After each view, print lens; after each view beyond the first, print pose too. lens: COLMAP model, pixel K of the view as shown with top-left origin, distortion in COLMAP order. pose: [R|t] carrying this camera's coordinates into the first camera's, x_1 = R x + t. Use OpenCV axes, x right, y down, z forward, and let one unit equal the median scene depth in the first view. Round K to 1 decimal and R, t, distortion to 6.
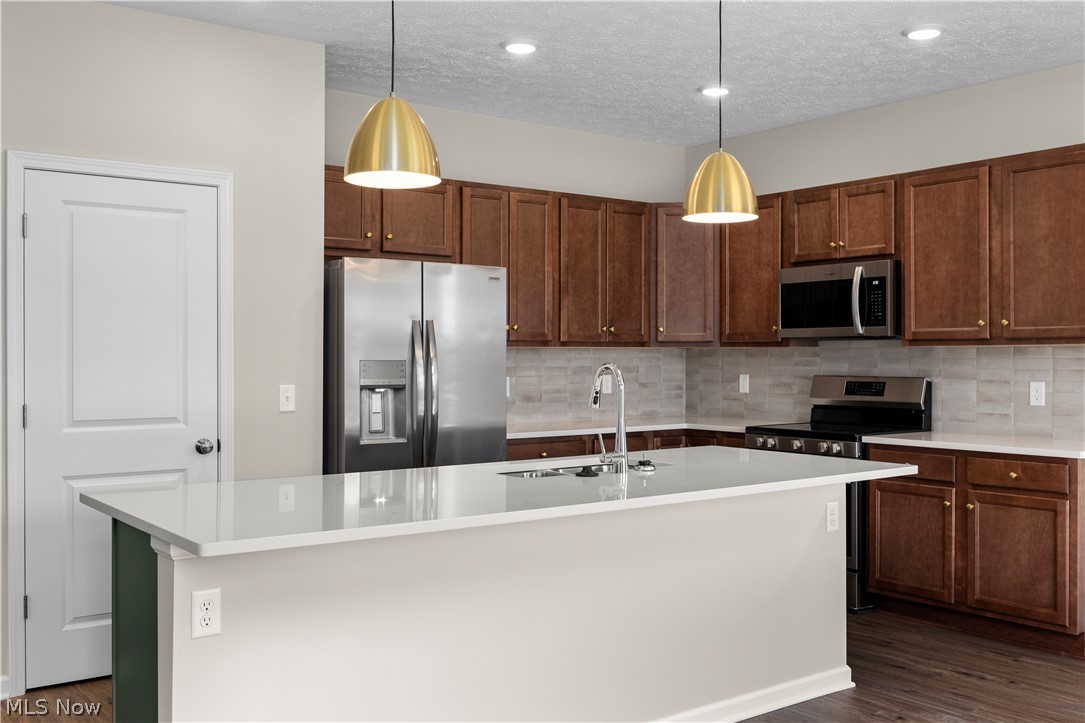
lens RADIAL K [[1032.3, 0, 542.5], [0, 1032.3, 361.5], [0, 0, 1]] dist [-0.000536, 0.001750]
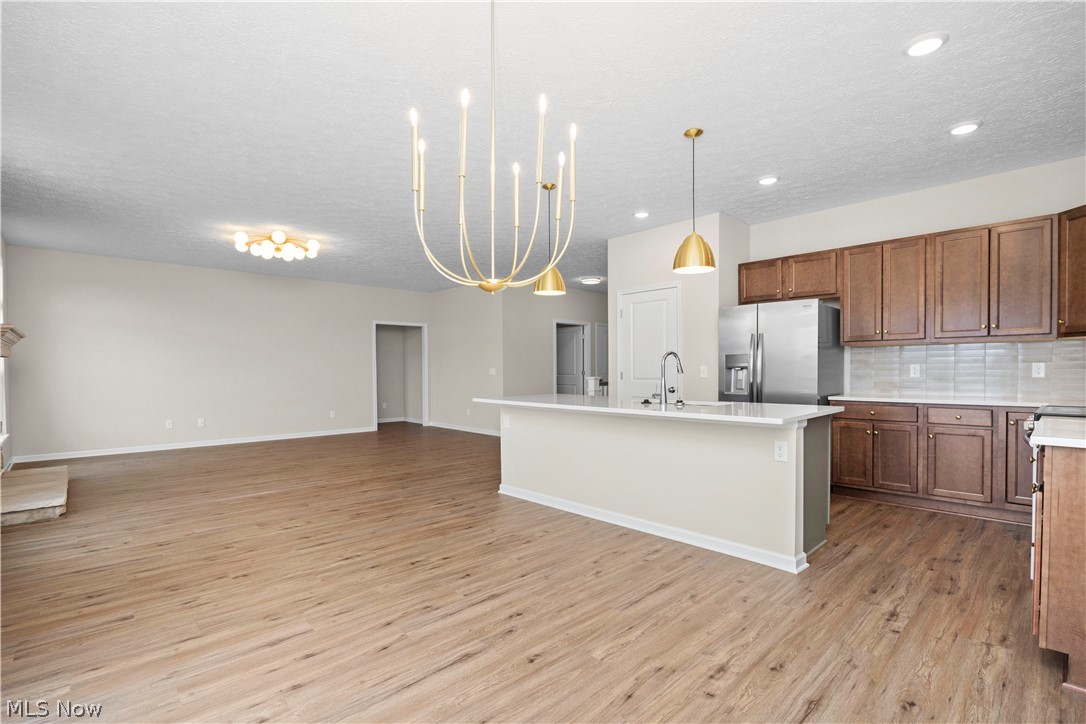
lens RADIAL K [[509.1, 0, 540.5], [0, 509.1, 372.9], [0, 0, 1]] dist [-0.014394, -0.000226]
pose [[0.110974, 0.005564, -0.993808, 0.728064], [-0.000091, 0.999984, 0.005588, 0.027087], [0.993823, -0.000530, 0.110973, 0.438665]]
